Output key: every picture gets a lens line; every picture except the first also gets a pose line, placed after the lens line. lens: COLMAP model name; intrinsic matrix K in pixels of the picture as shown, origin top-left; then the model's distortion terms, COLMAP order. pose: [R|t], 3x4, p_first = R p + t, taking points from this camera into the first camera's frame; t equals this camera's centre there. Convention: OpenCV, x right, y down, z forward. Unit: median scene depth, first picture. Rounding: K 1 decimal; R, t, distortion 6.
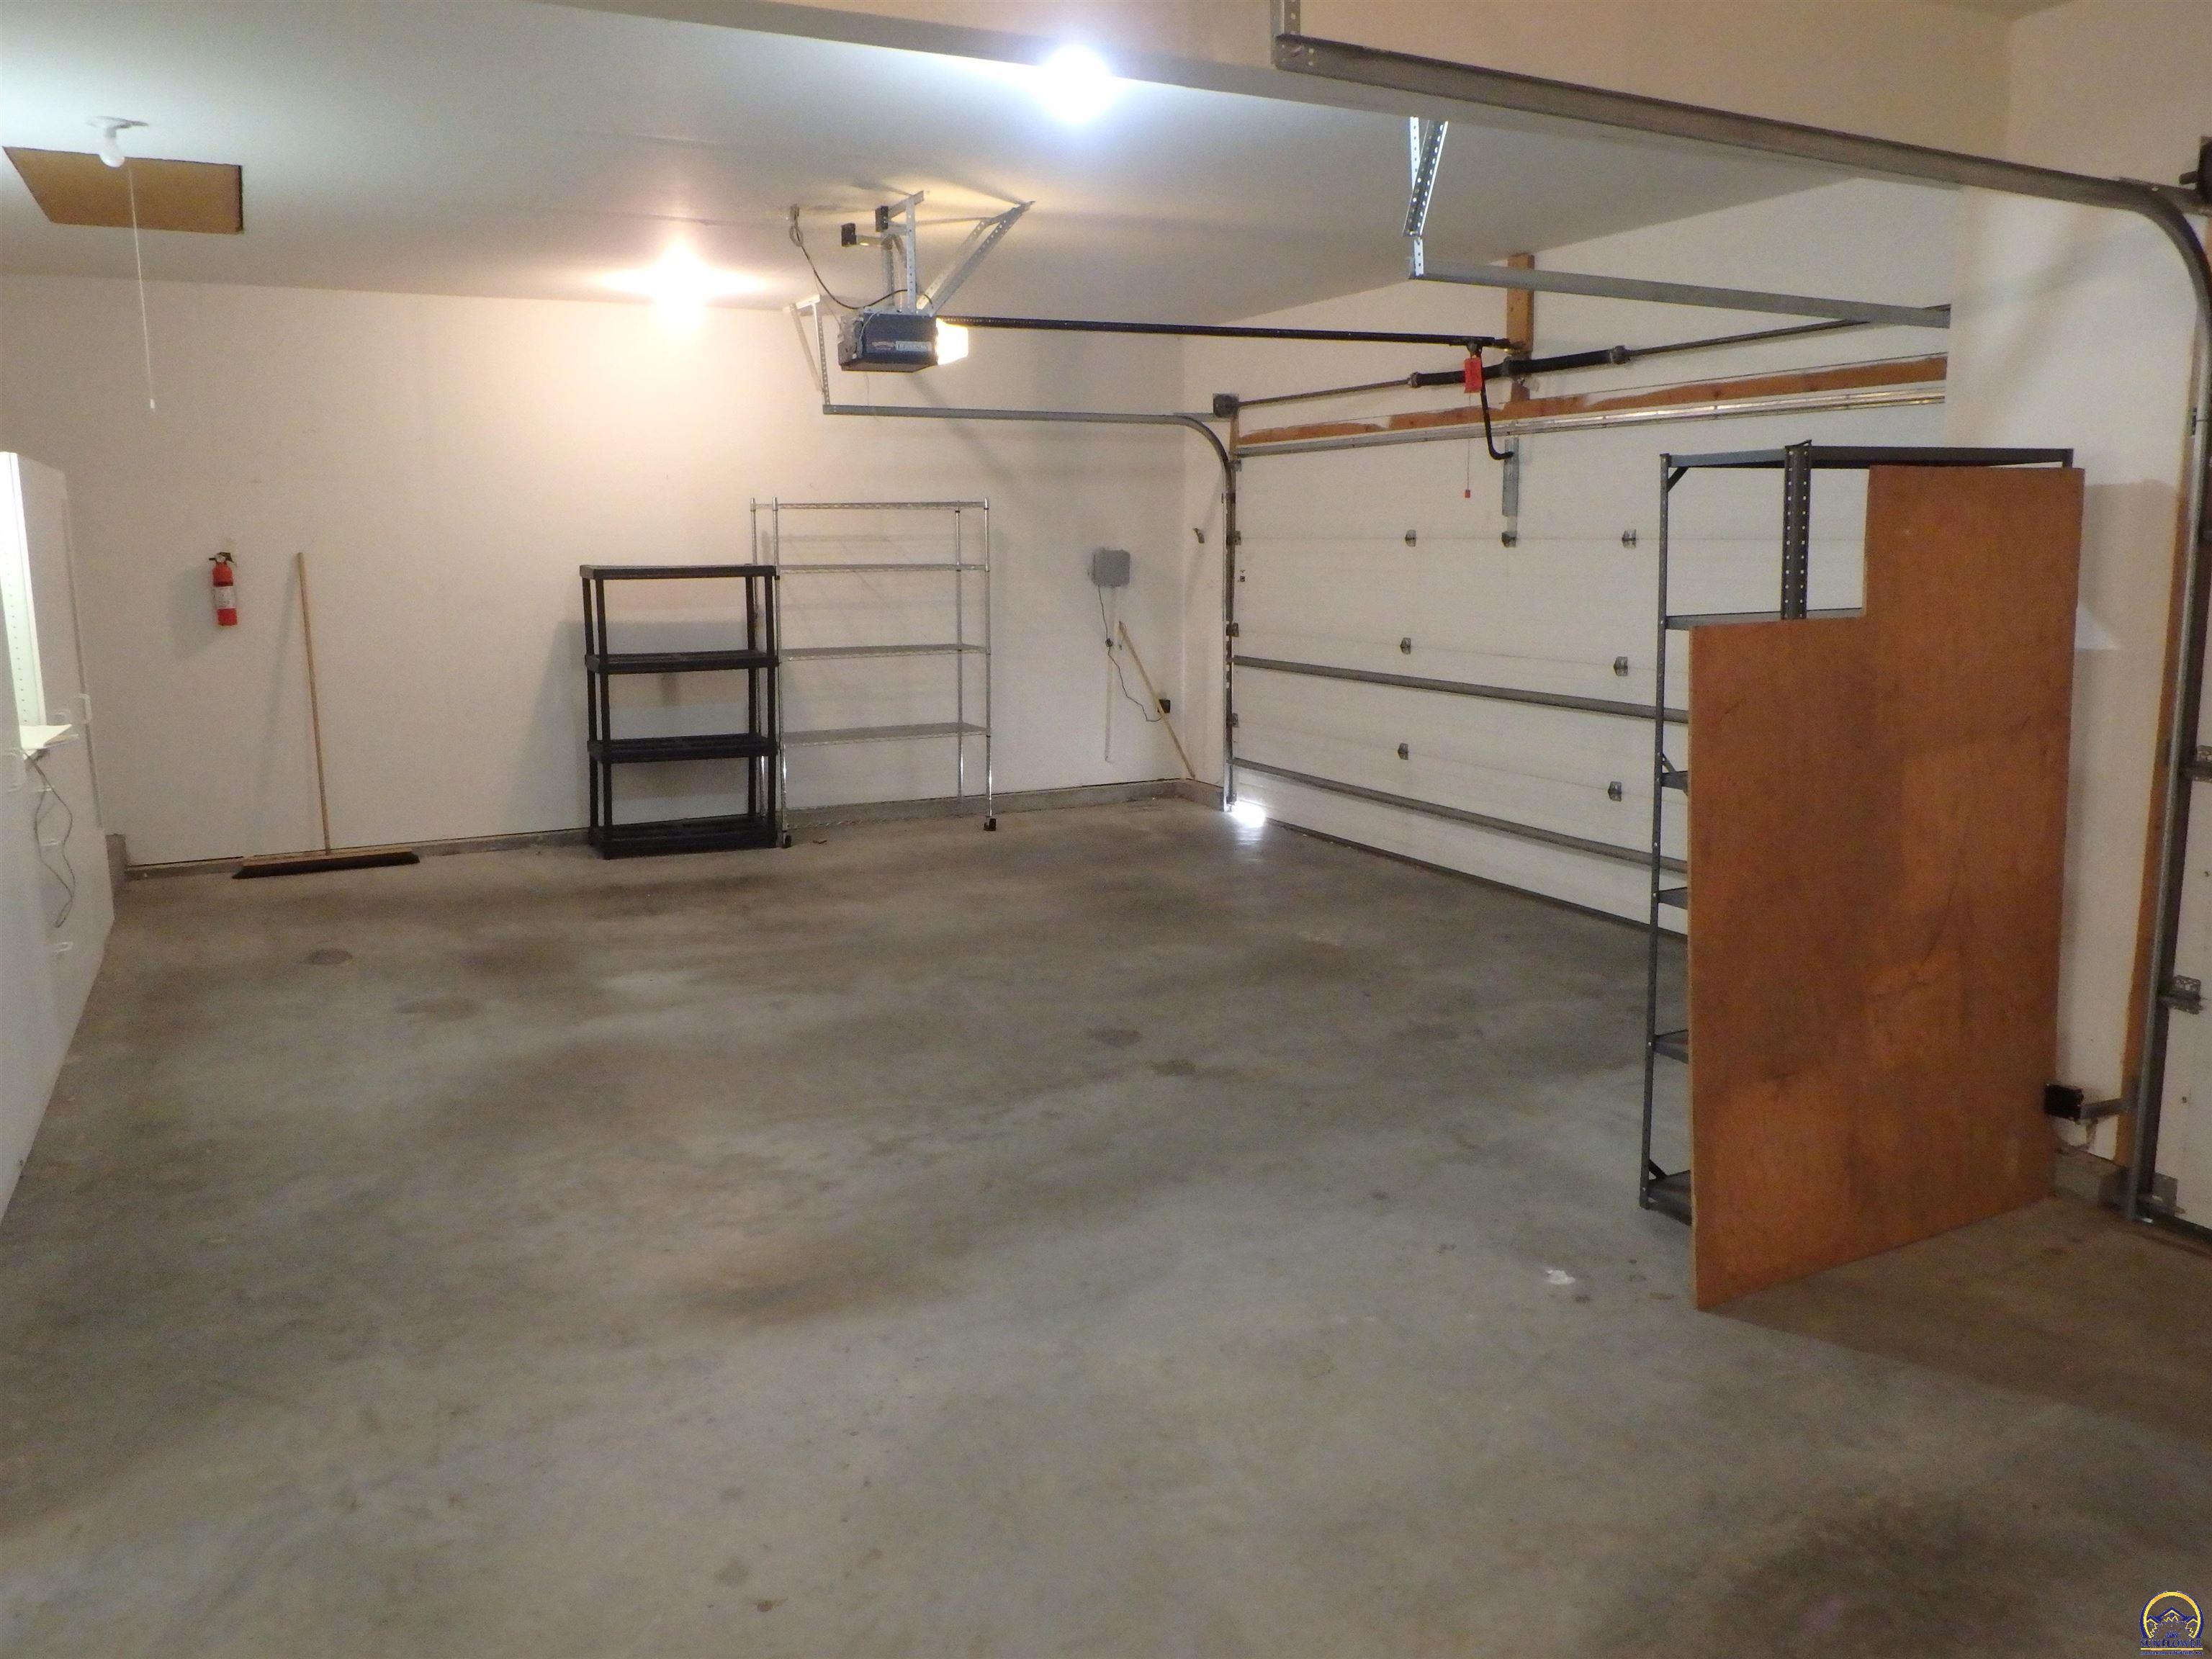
lens RADIAL K [[1707.9, 0, 1103.8], [0, 1707.9, 821.8], [0, 0, 1]] dist [-0.008321, 0.015958]
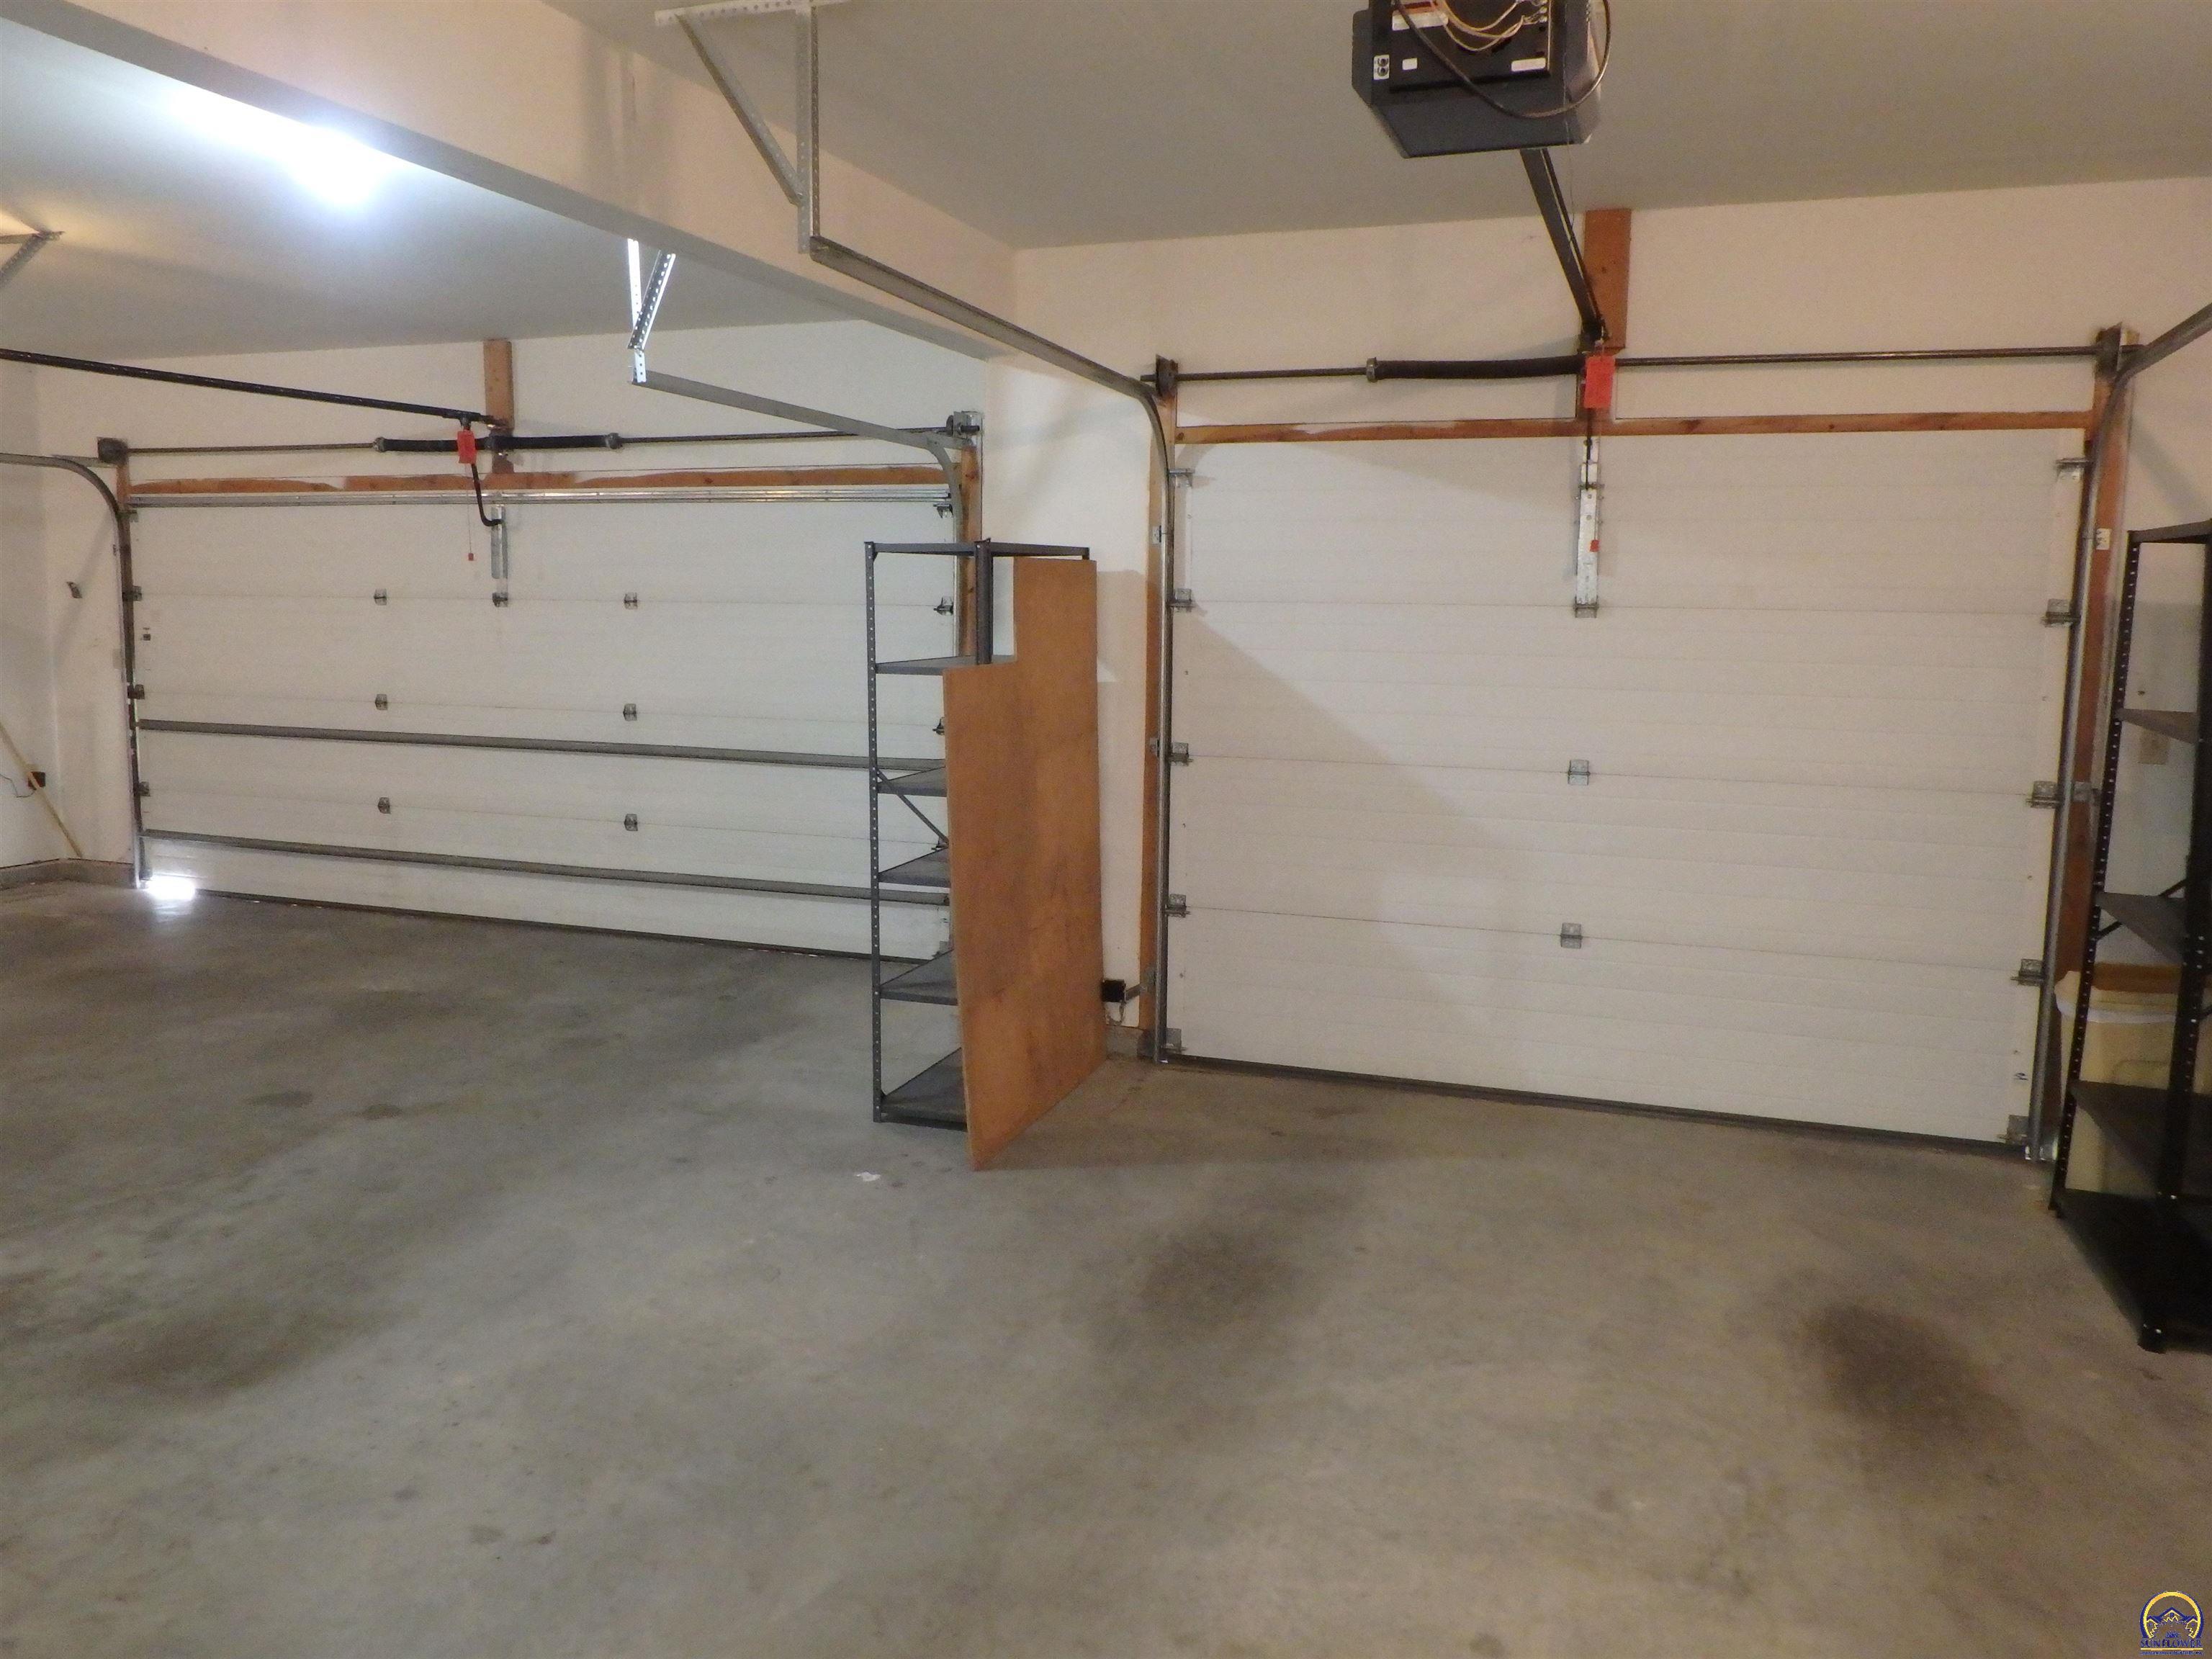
lens RADIAL K [[1707.9, 0, 1103.8], [0, 1707.9, 821.8], [0, 0, 1]] dist [-0.008321, 0.015958]
pose [[0.724969, -0.075706, 0.684609, -0.243650], [0.098592, 0.995112, 0.005637, 0.005980], [-0.681689, 0.063411, 0.728889, -0.038934]]
